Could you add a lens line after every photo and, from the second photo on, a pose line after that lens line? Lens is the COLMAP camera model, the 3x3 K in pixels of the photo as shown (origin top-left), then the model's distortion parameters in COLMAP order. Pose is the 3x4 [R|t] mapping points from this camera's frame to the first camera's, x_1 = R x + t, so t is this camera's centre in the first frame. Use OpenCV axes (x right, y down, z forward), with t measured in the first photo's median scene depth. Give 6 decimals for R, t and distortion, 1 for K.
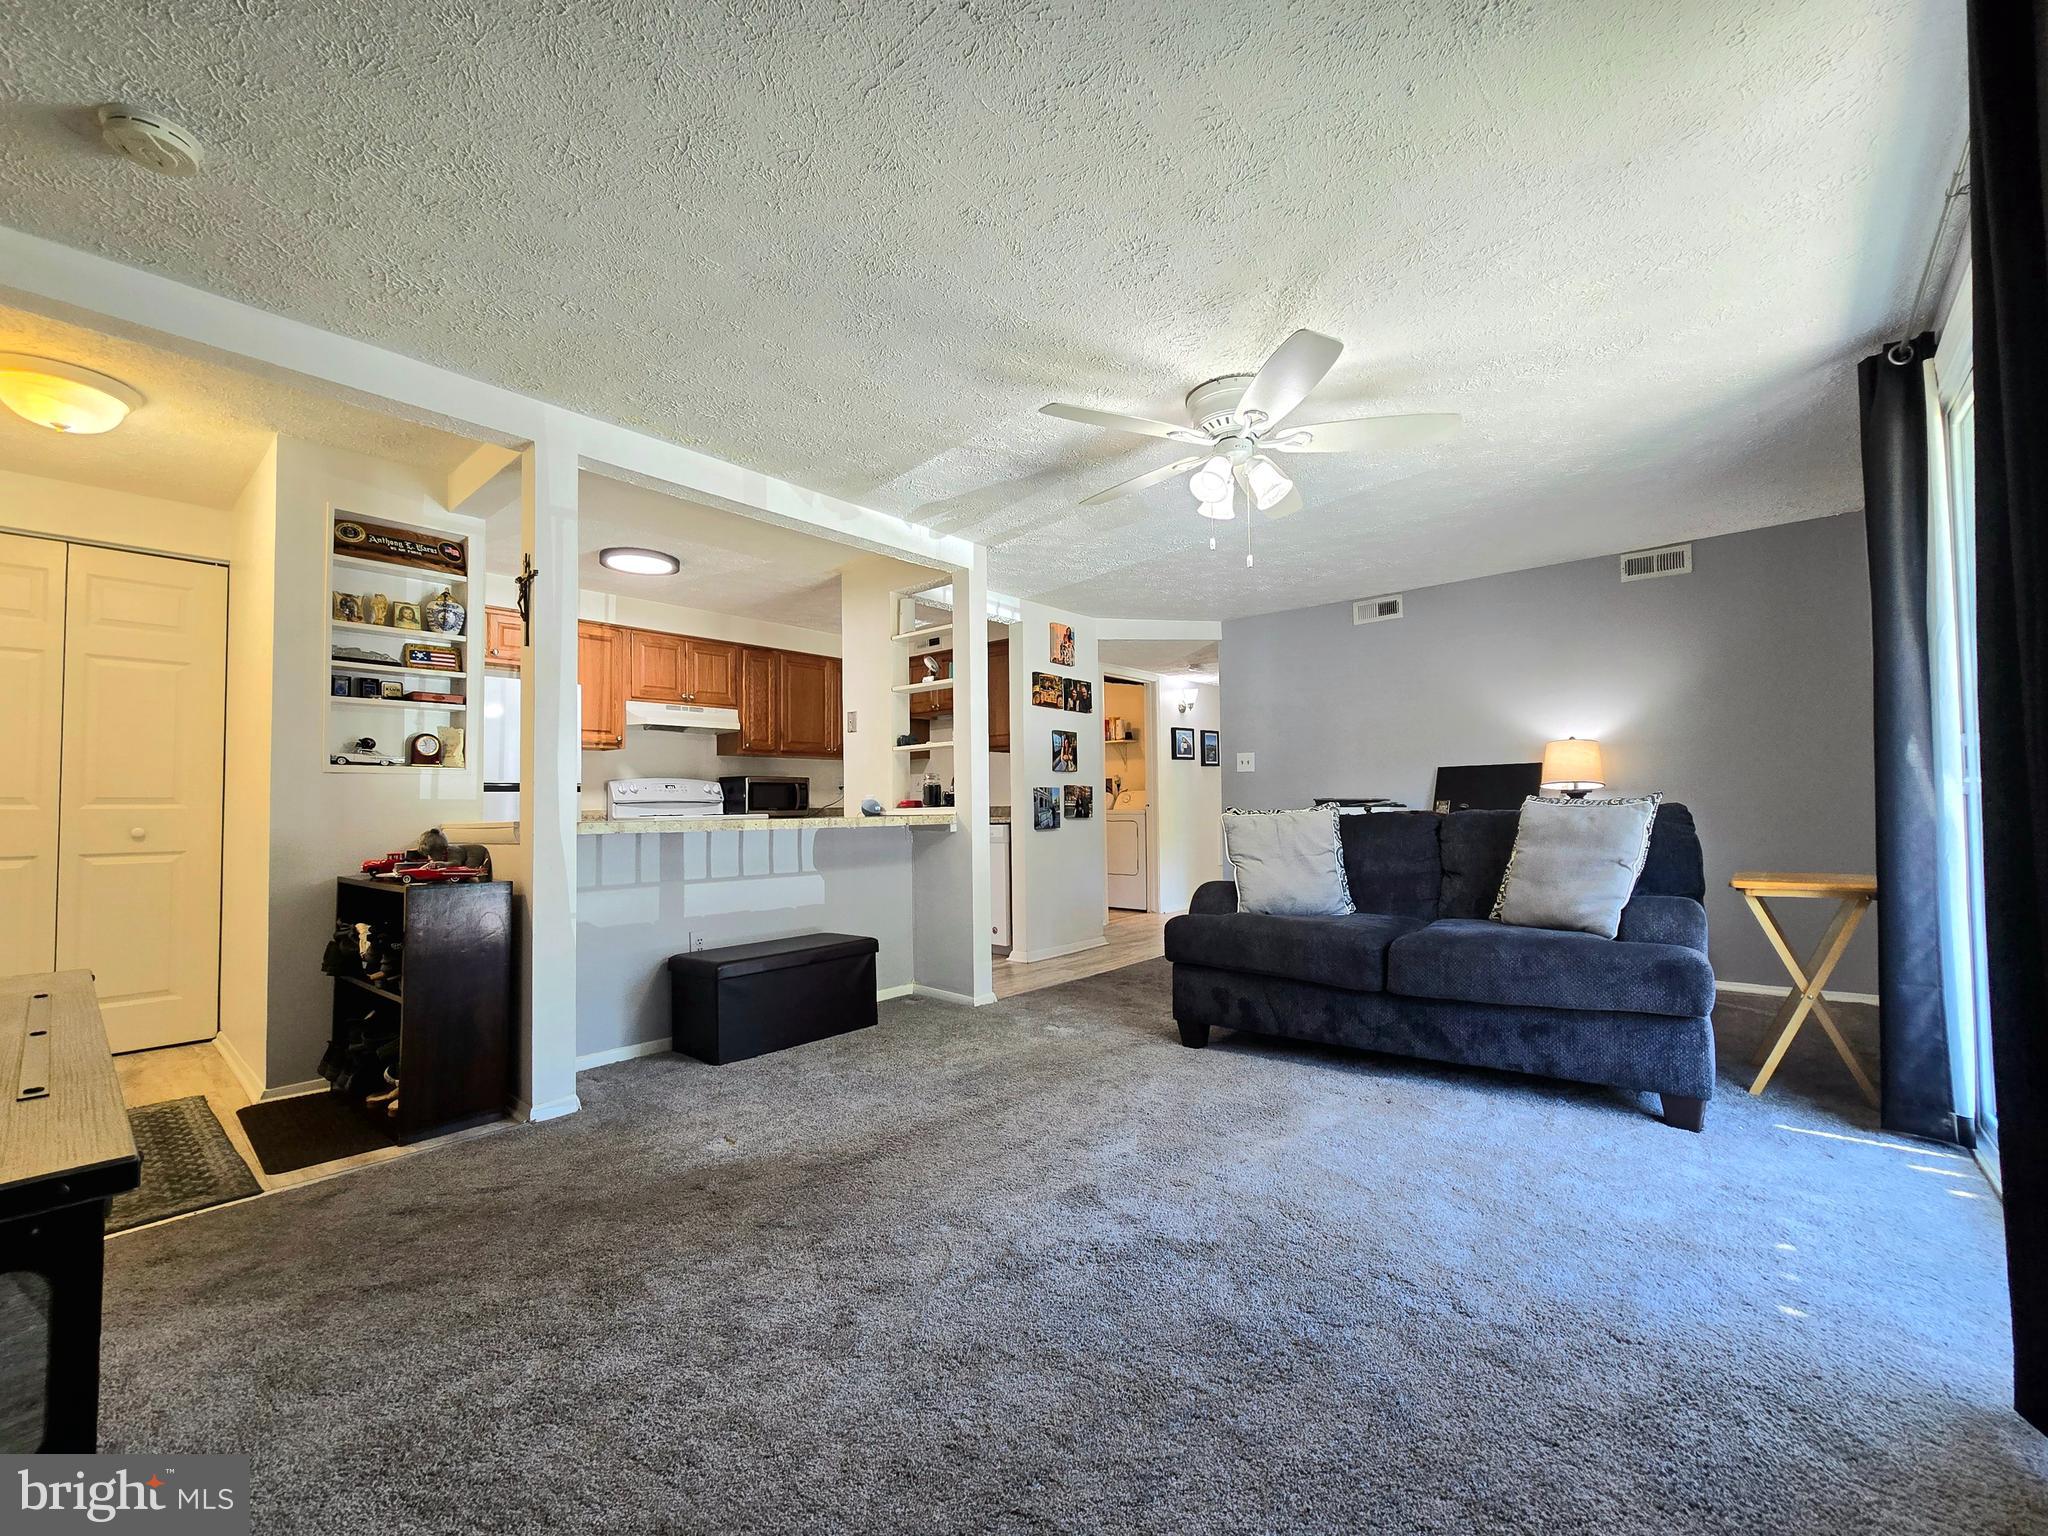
lens RADIAL K [[843.2, 0, 1040.6], [0, 843.2, 777.0], [0, 0, 1]] dist [0.000277, 0.000176]
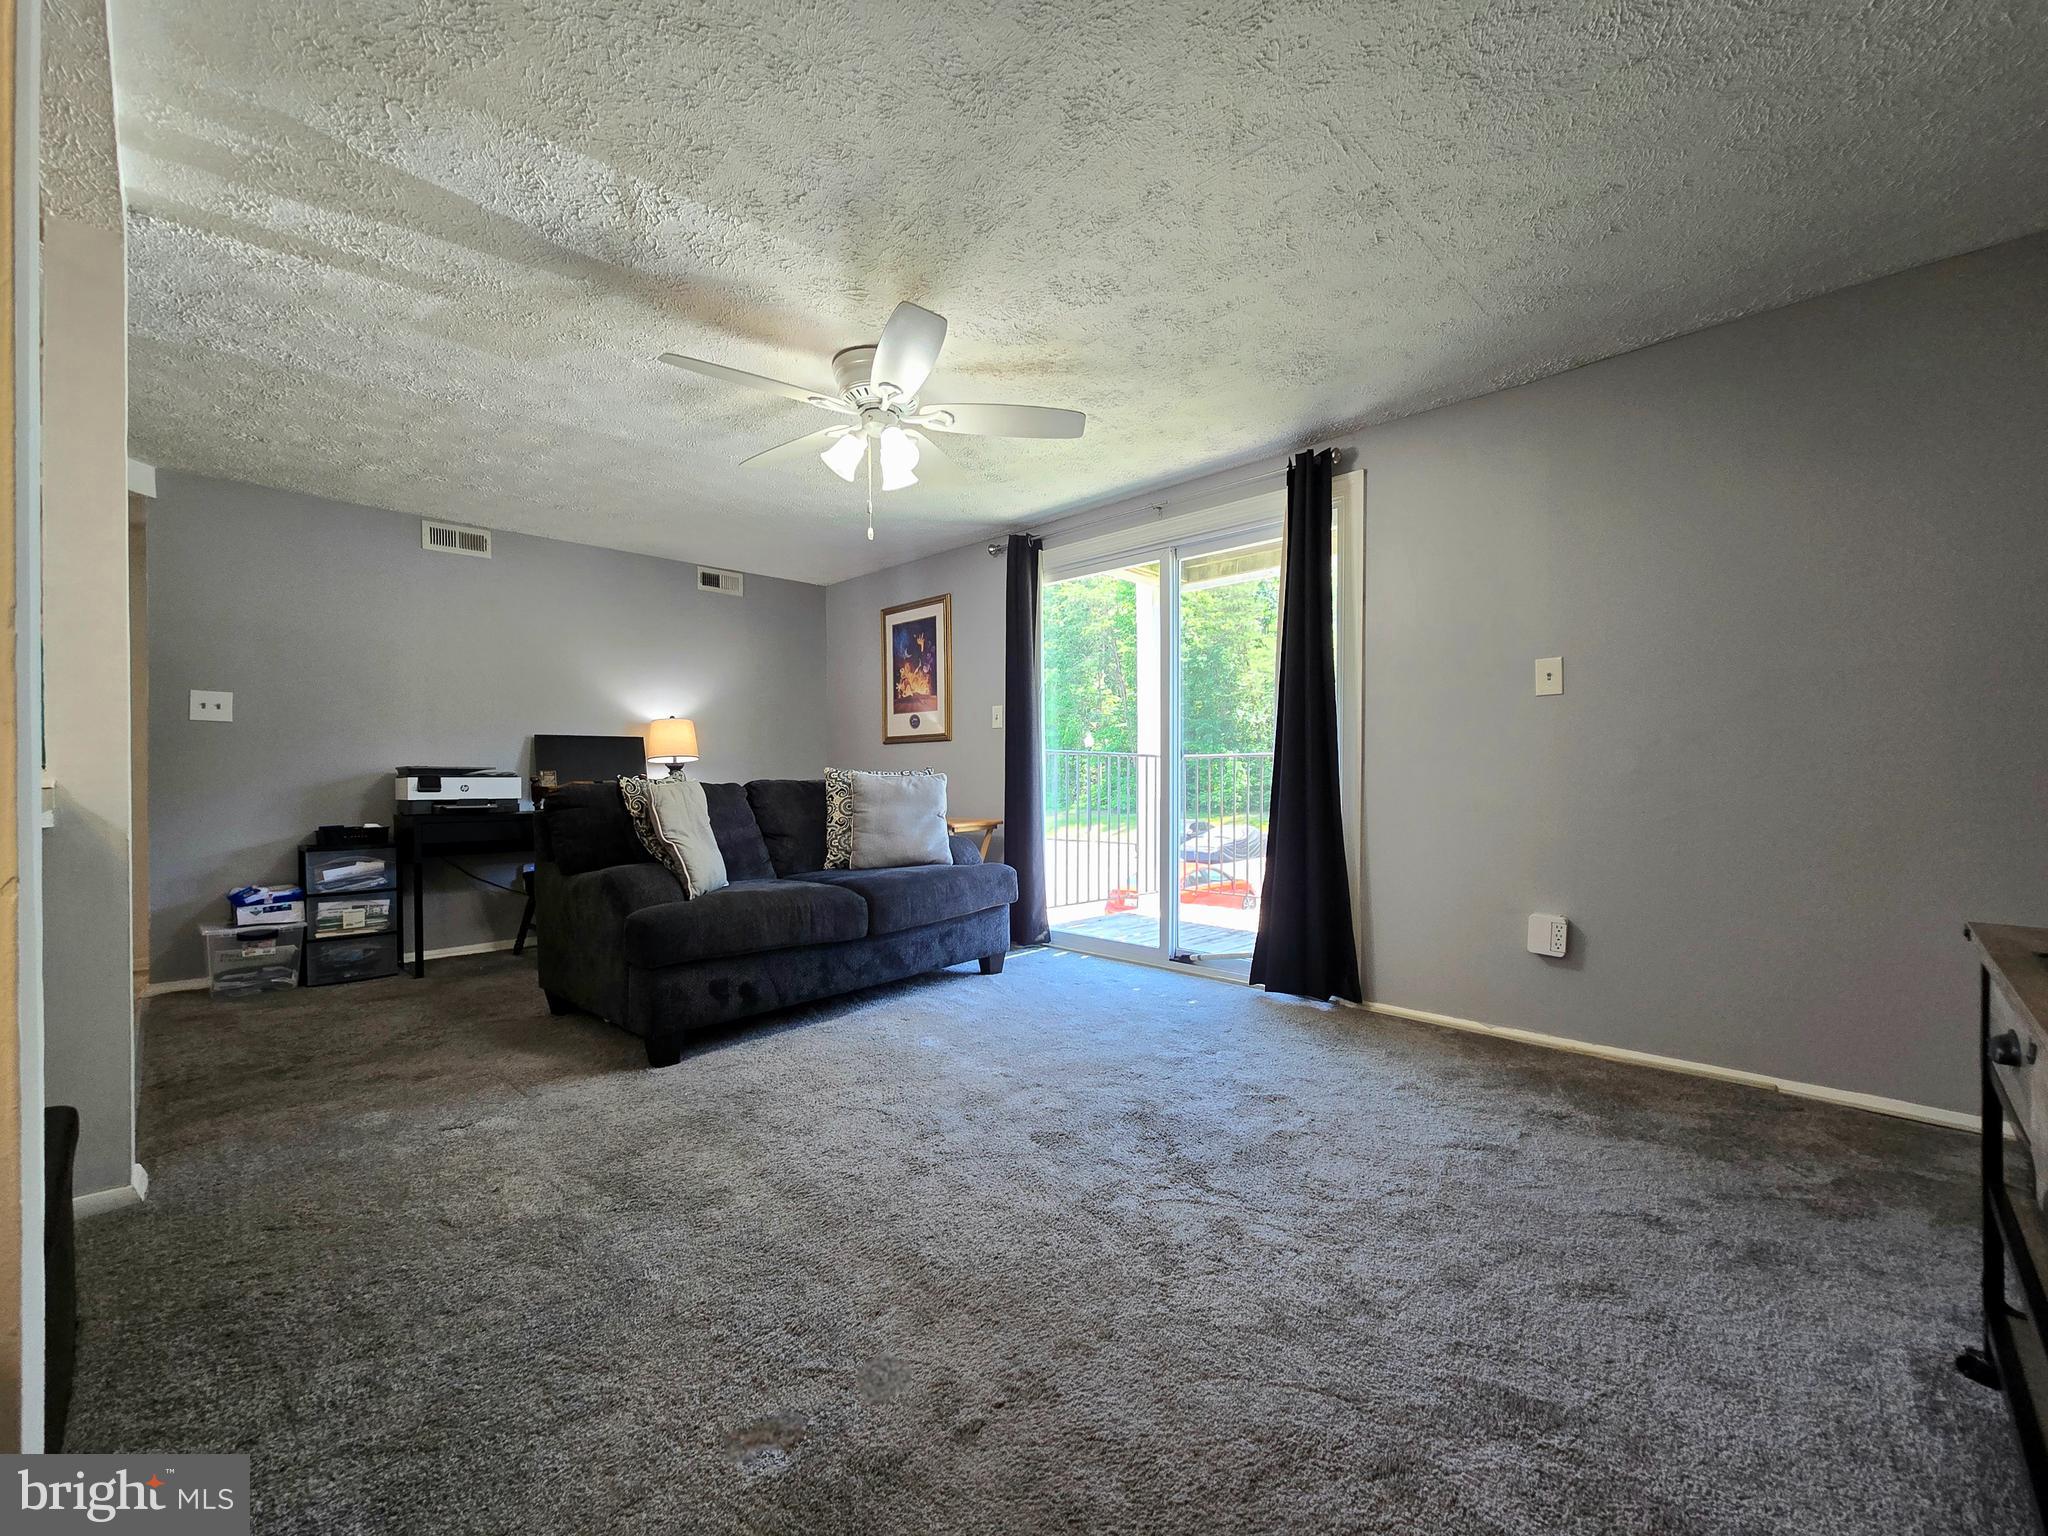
lens RADIAL K [[839.2, 0, 1031.0], [0, 839.2, 779.0], [0, 0, 1]] dist [-0.001008, -0.000190]
pose [[0.068083, 0.005199, 0.997666, -0.569058], [-0.036845, 0.999317, -0.002694, 0.027138], [-0.996999, -0.036576, 0.068228, 0.551906]]
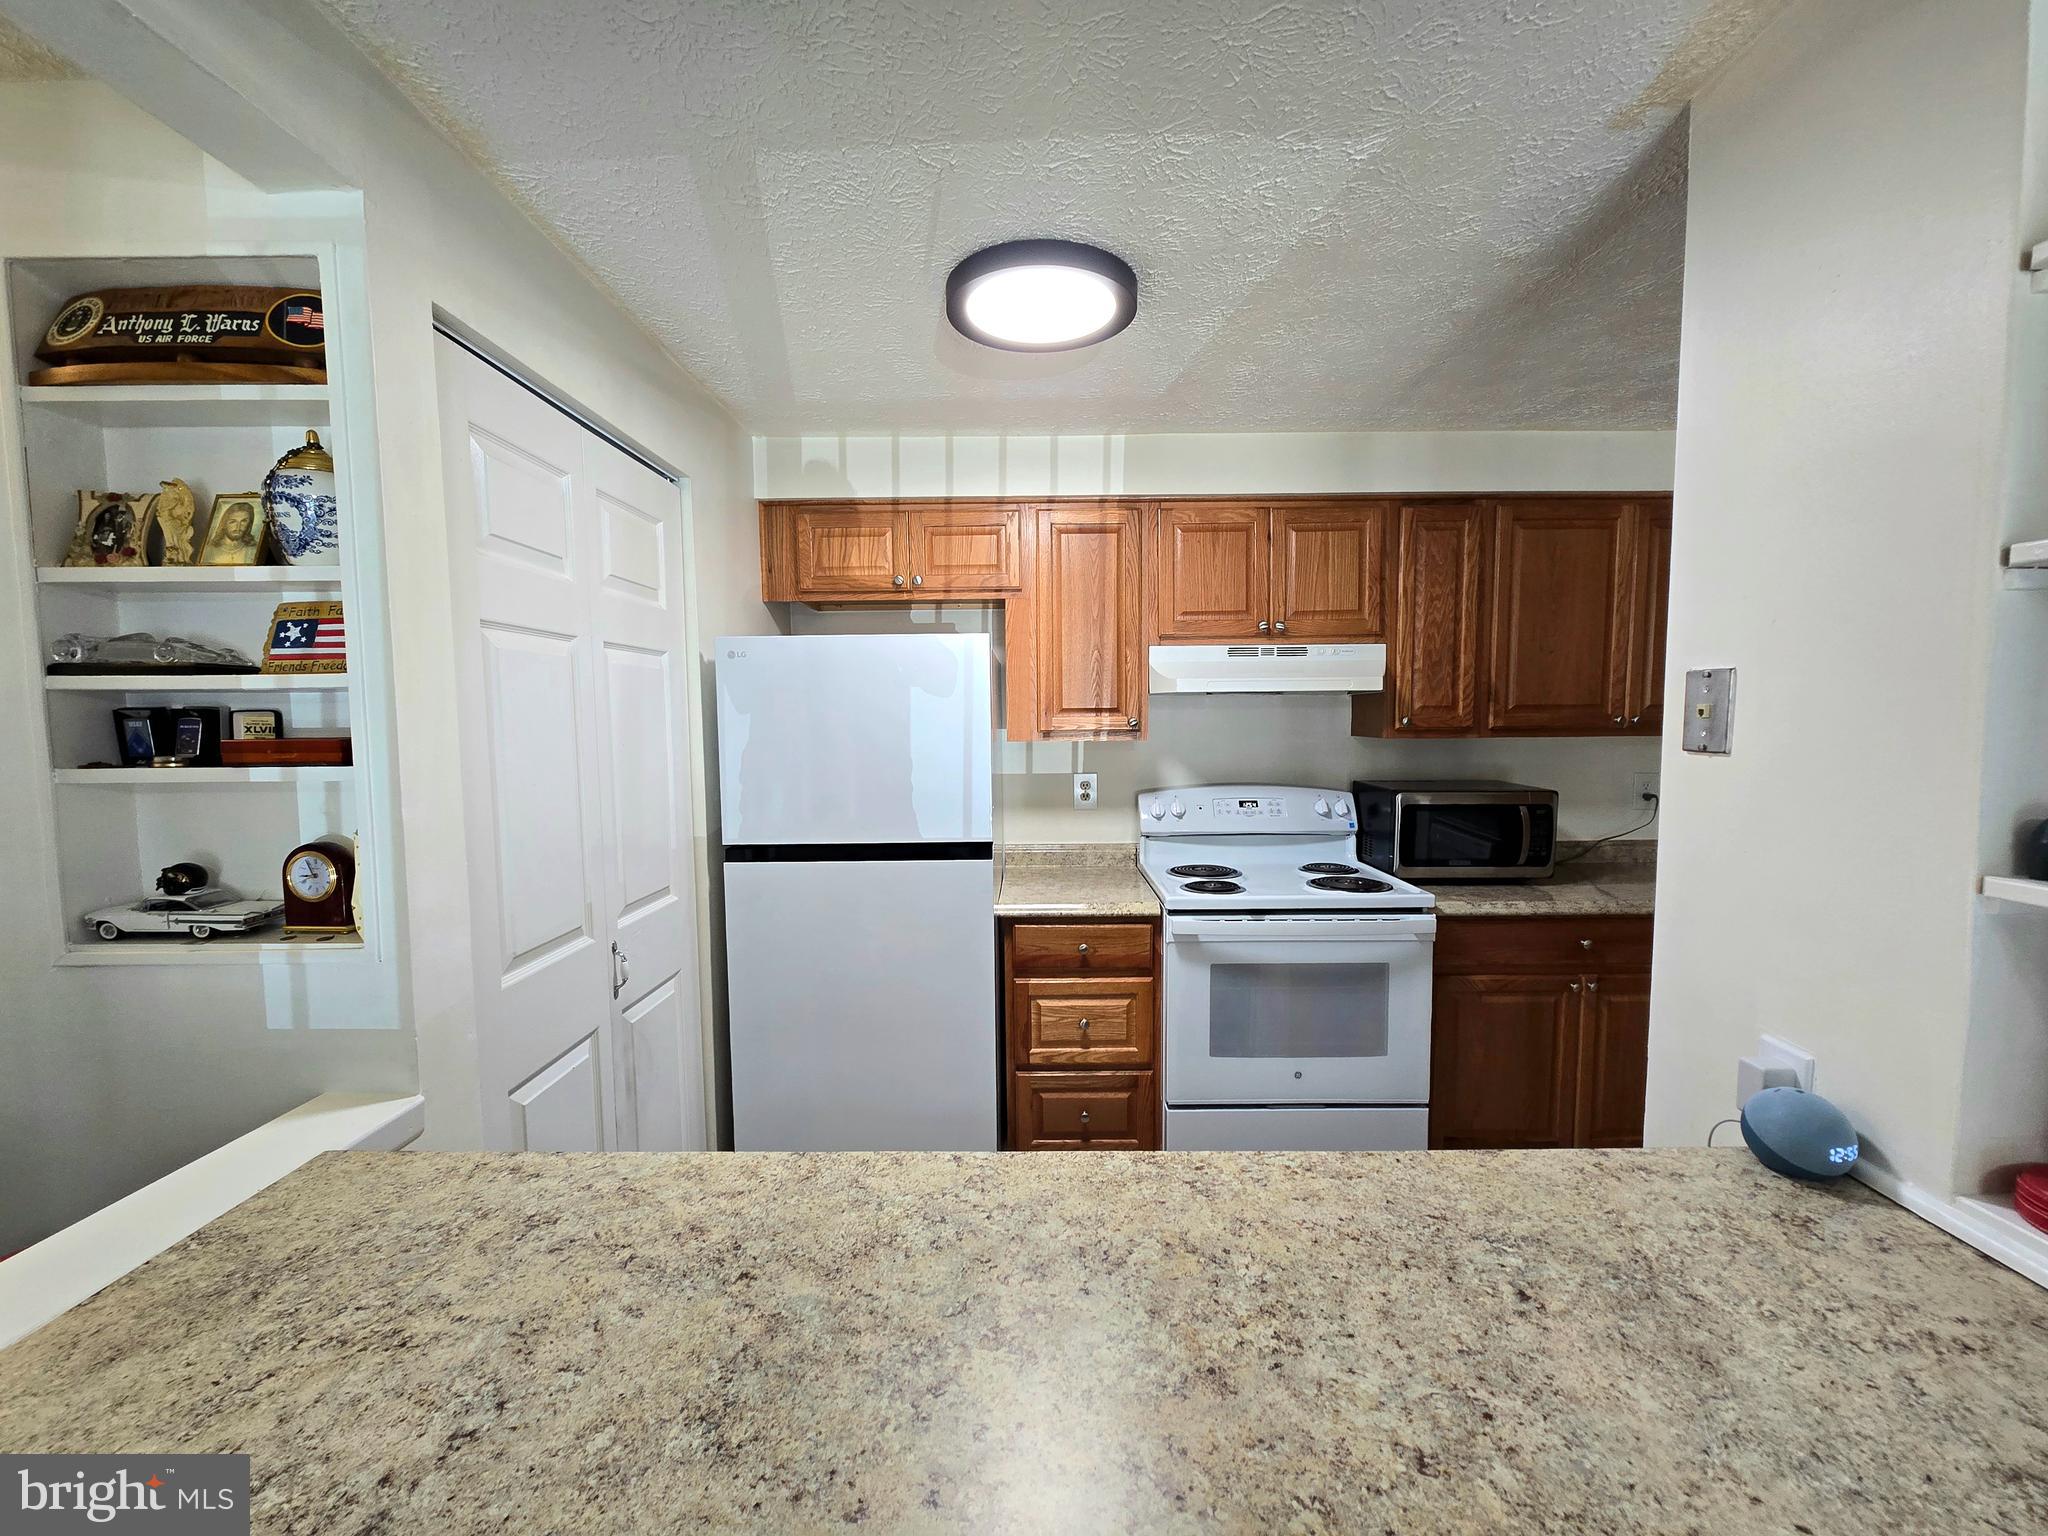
lens RADIAL K [[836.1, 0, 1033.4], [0, 836.1, 780.5], [0, 0, 1]] dist [-0.005772, 0.004389]
pose [[0.646066, 0.070487, -0.760020, -0.216011], [0.025707, 0.993153, 0.113961, -0.102548], [0.762849, -0.093164, 0.639830, 0.908465]]
